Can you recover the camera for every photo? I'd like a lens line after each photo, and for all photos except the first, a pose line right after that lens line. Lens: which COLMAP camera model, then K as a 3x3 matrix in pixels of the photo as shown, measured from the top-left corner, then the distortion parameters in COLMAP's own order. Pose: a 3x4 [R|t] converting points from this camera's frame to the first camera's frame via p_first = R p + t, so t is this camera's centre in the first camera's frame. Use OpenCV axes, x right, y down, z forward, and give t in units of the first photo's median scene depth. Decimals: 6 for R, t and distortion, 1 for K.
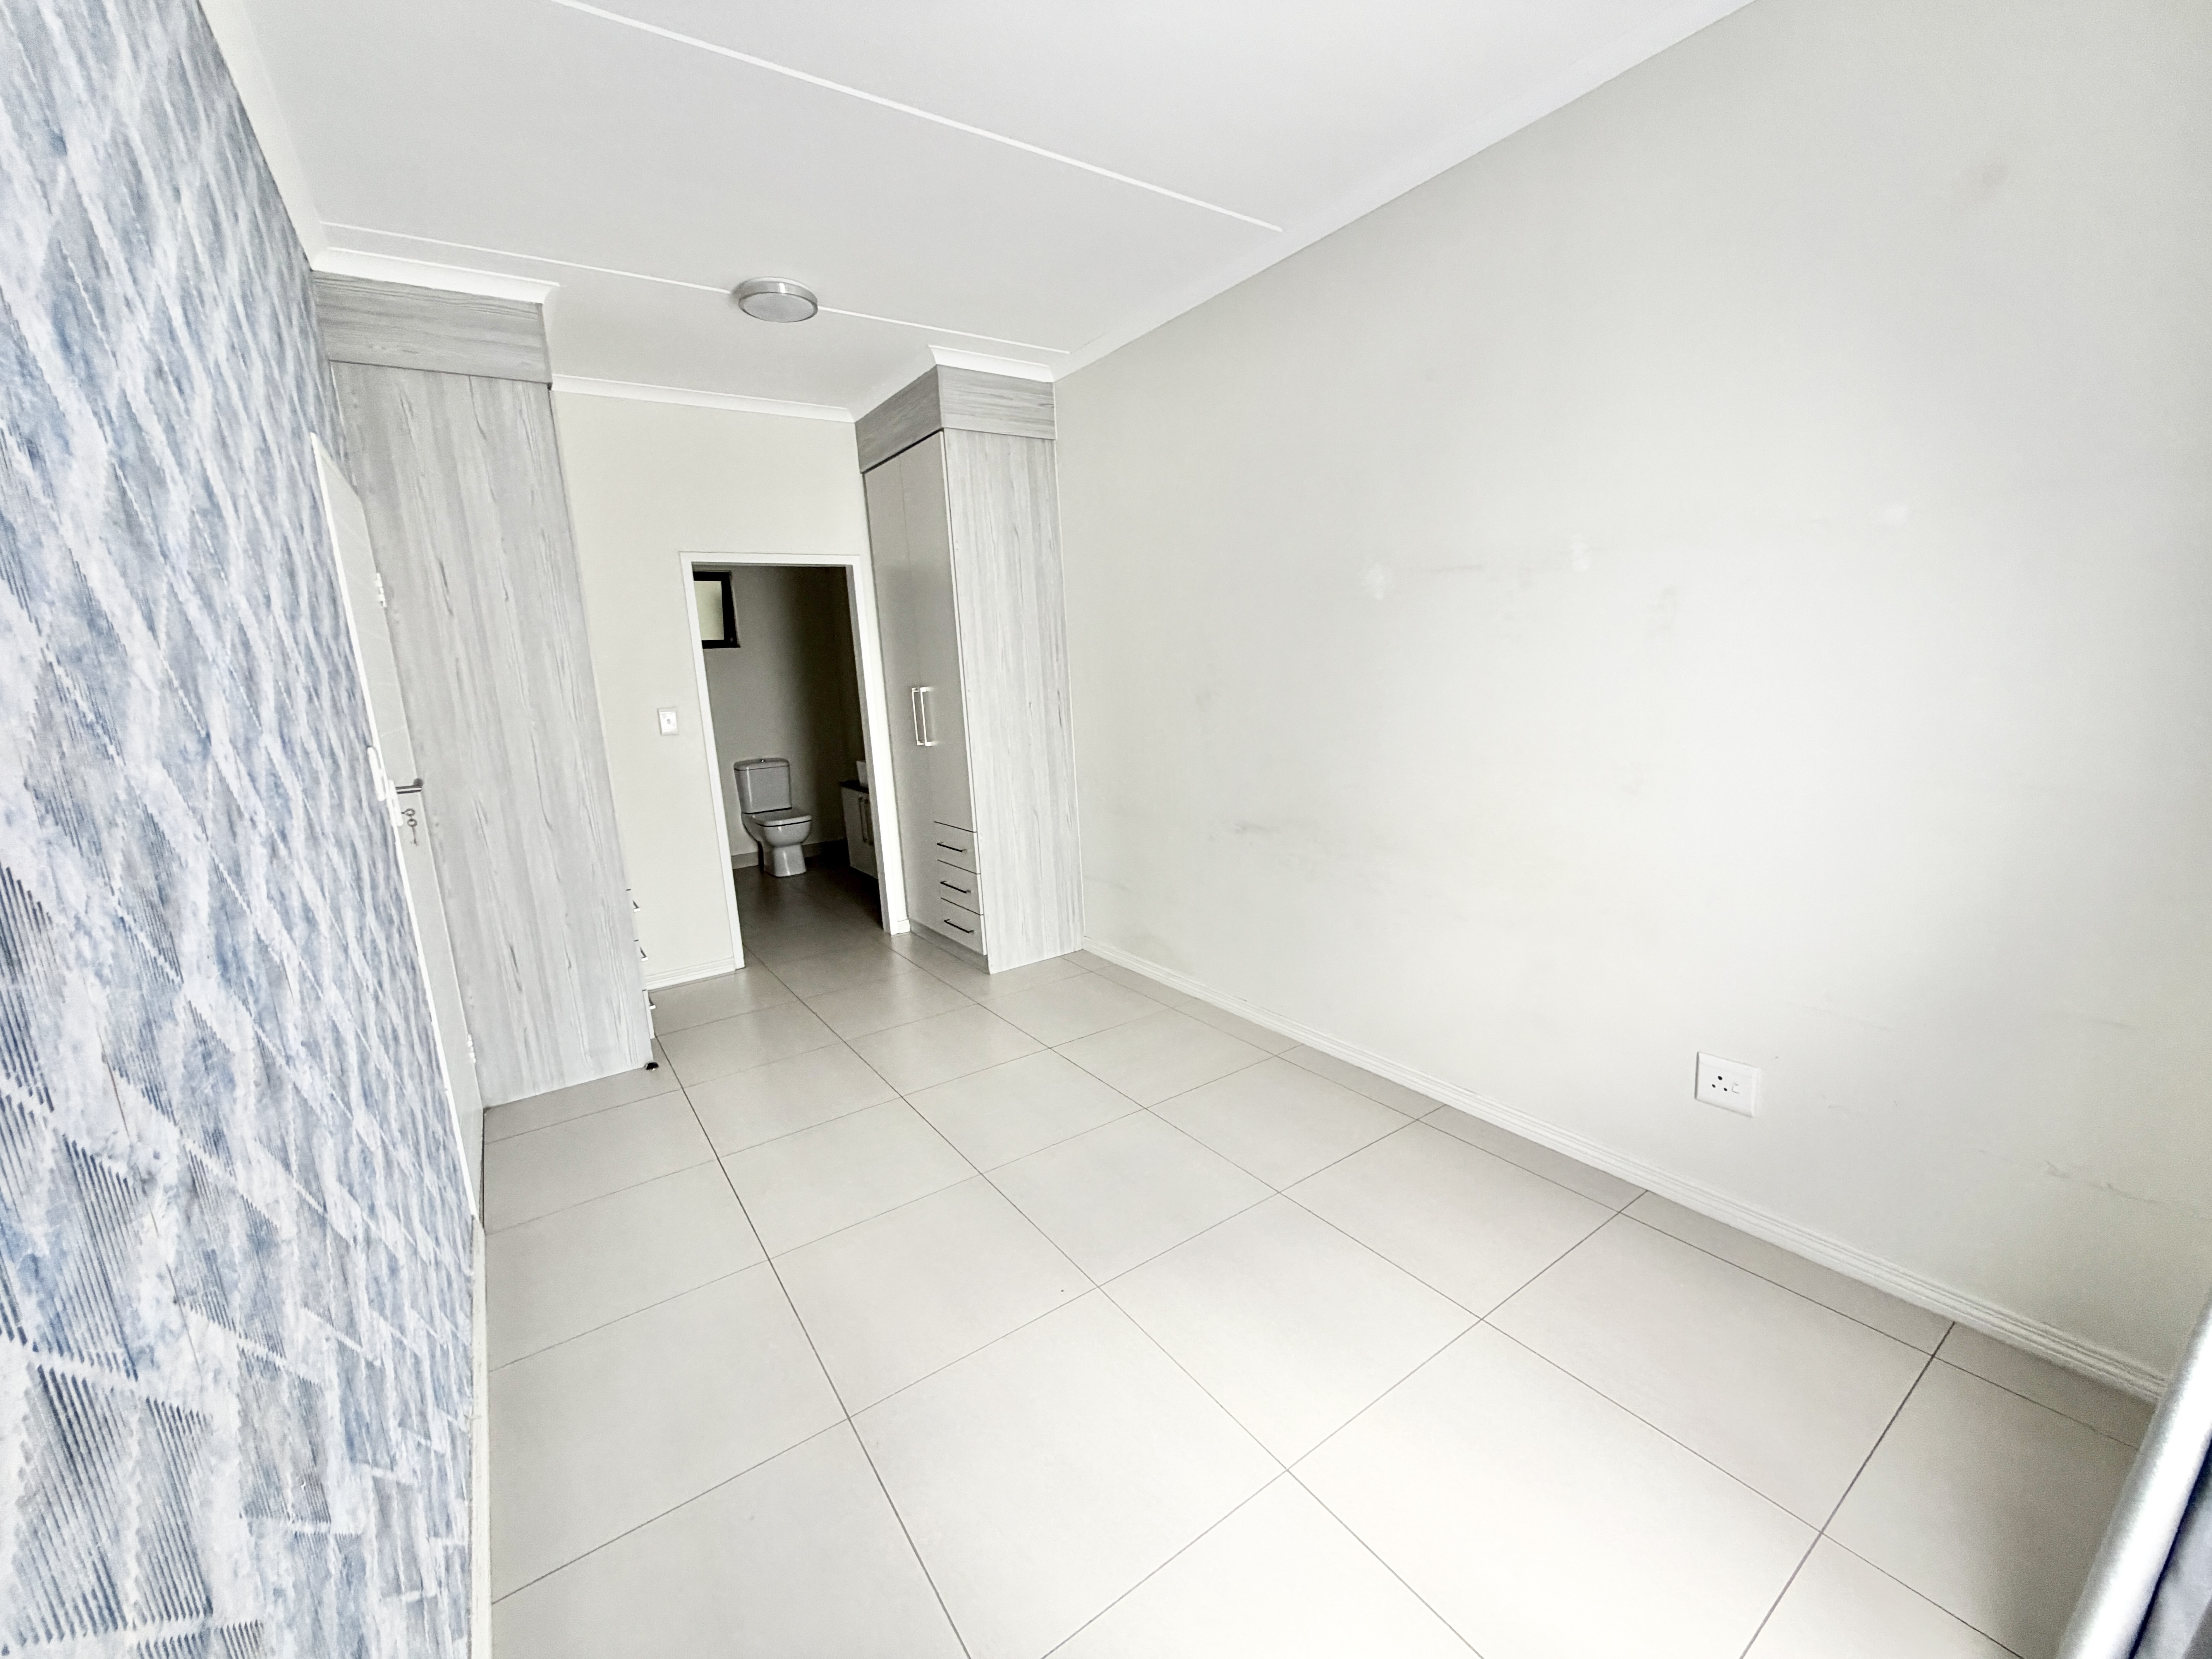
lens RADIAL K [[883.9, 0, 1102.0], [0, 883.9, 833.0], [0, 0, 1]] dist [0.000545, -0.000048]
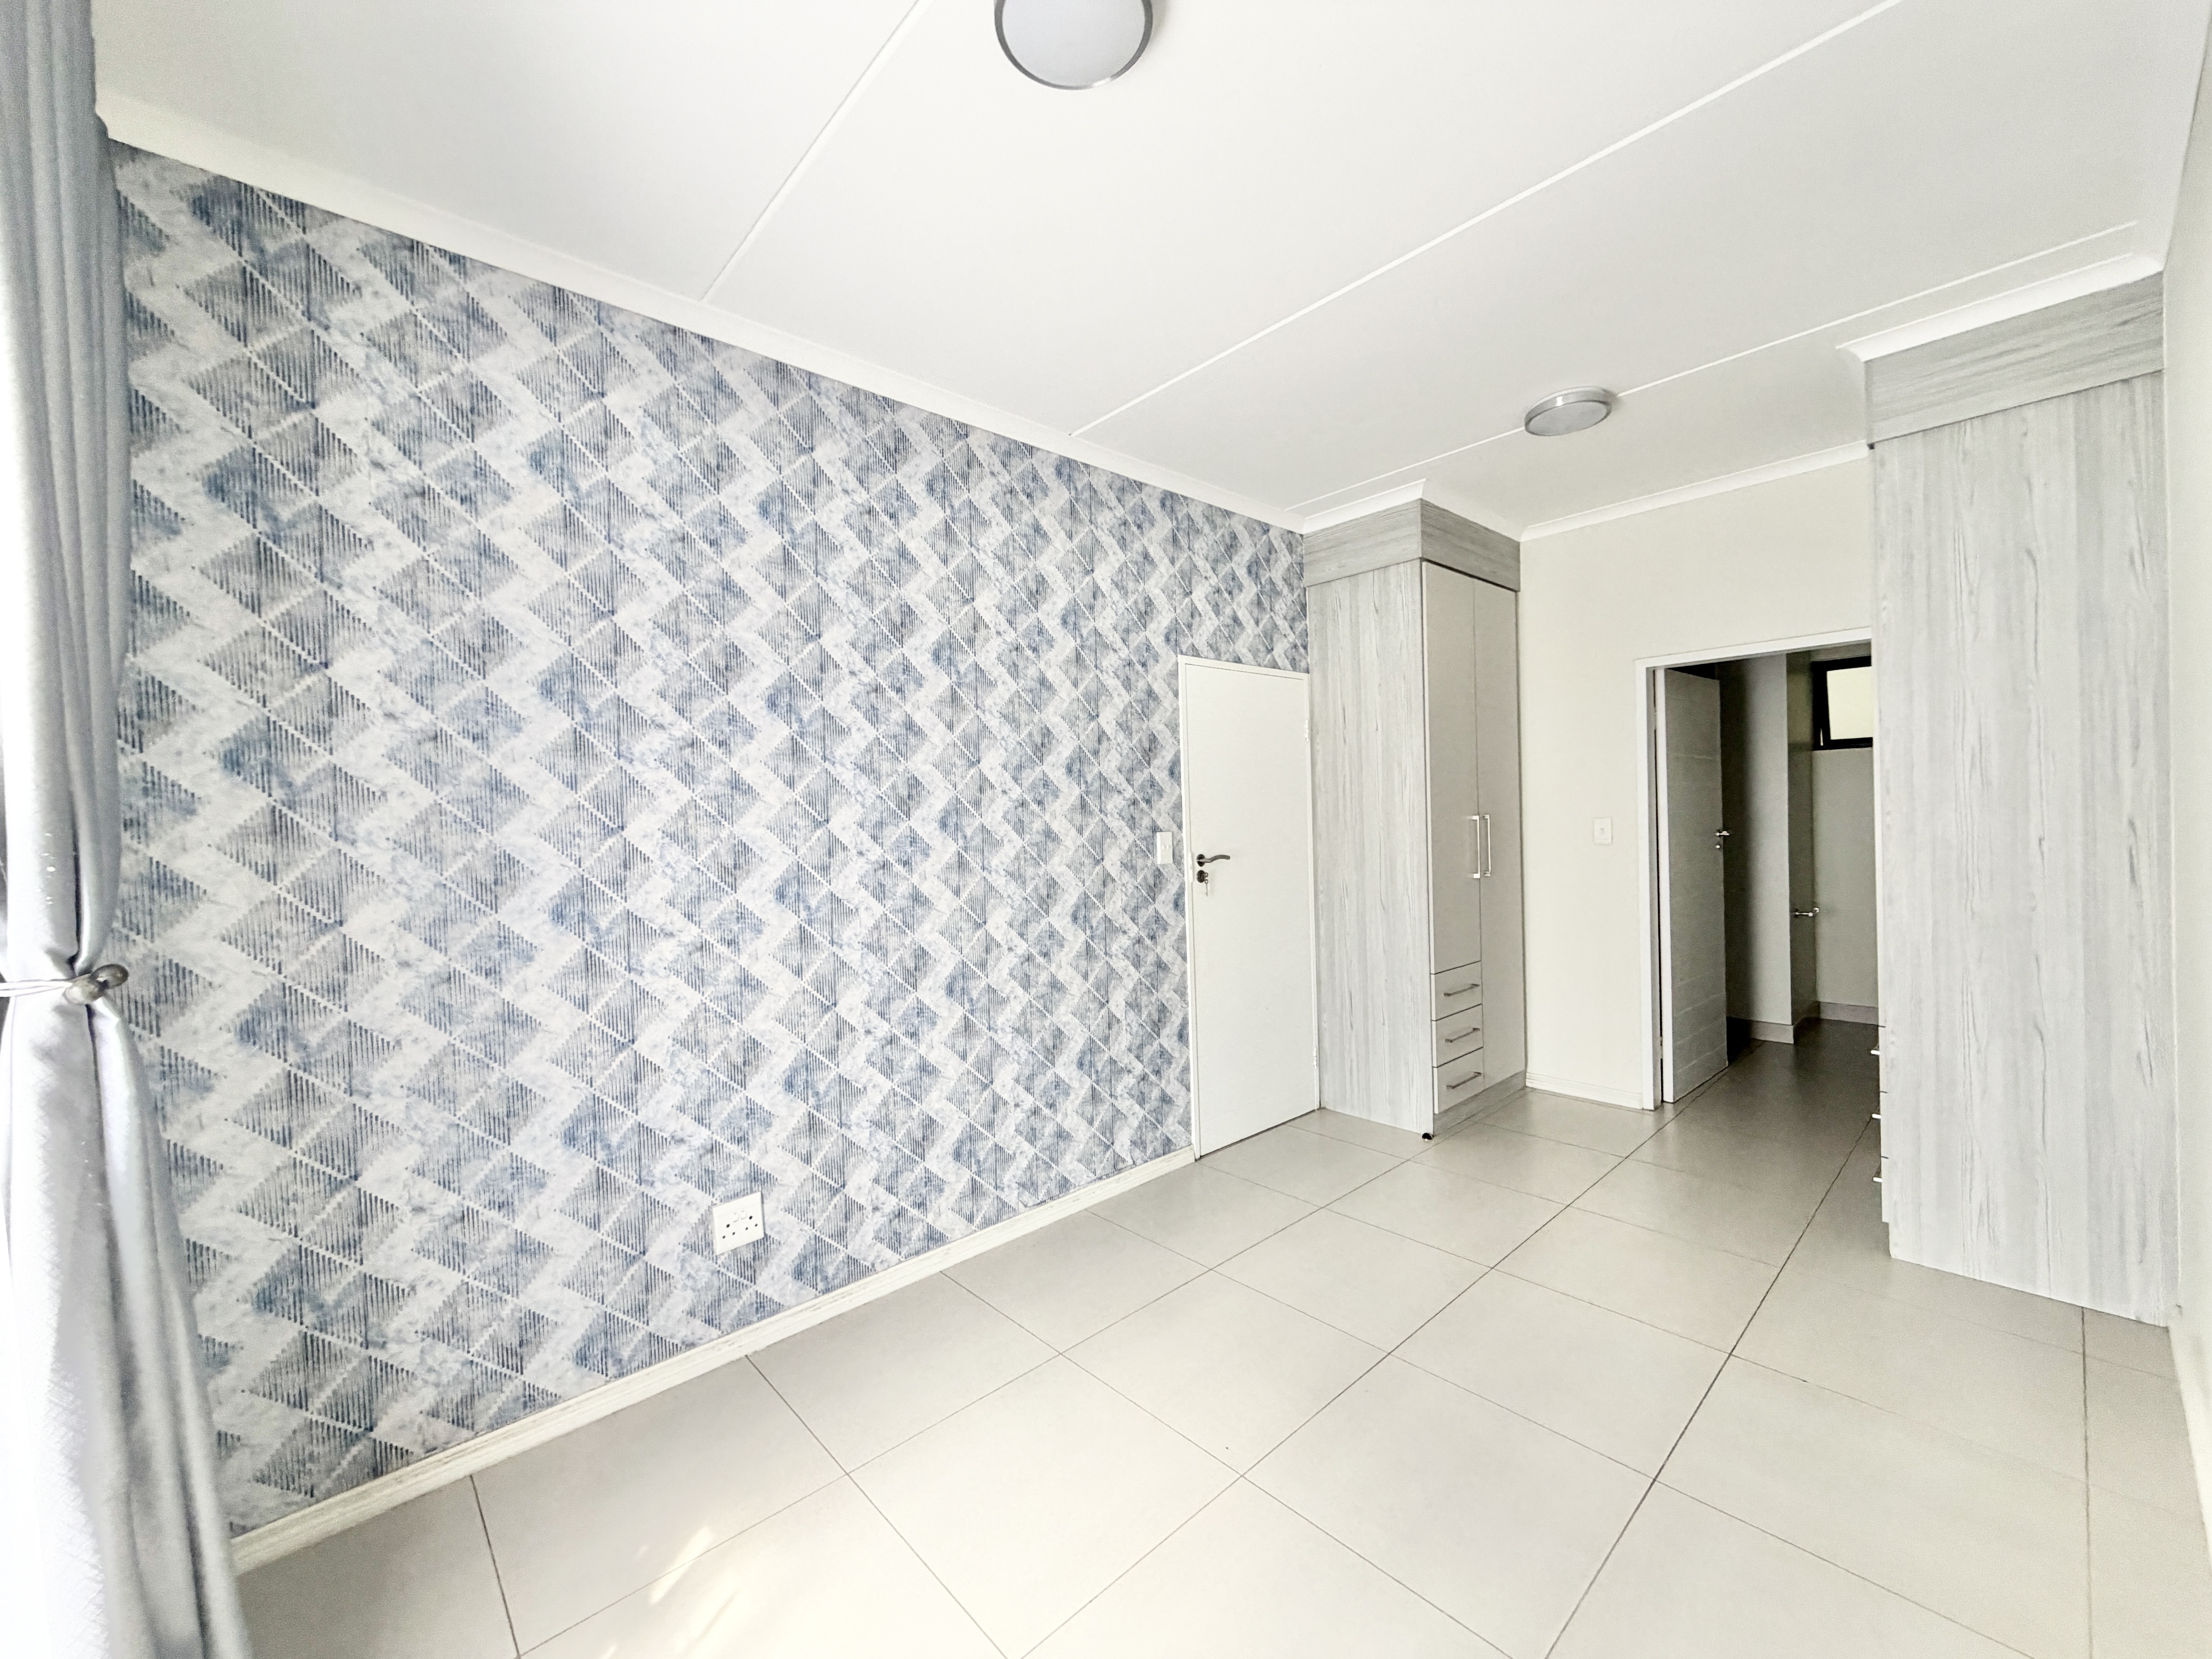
lens RADIAL K [[883.9, 0, 1102.0], [0, 883.9, 833.0], [0, 0, 1]] dist [0.000545, -0.000048]
pose [[0.138201, 0.063197, -0.988386, 0.418771], [-0.168194, 0.984964, 0.039460, -0.070966], [0.976018, 0.160787, 0.146752, 0.319969]]
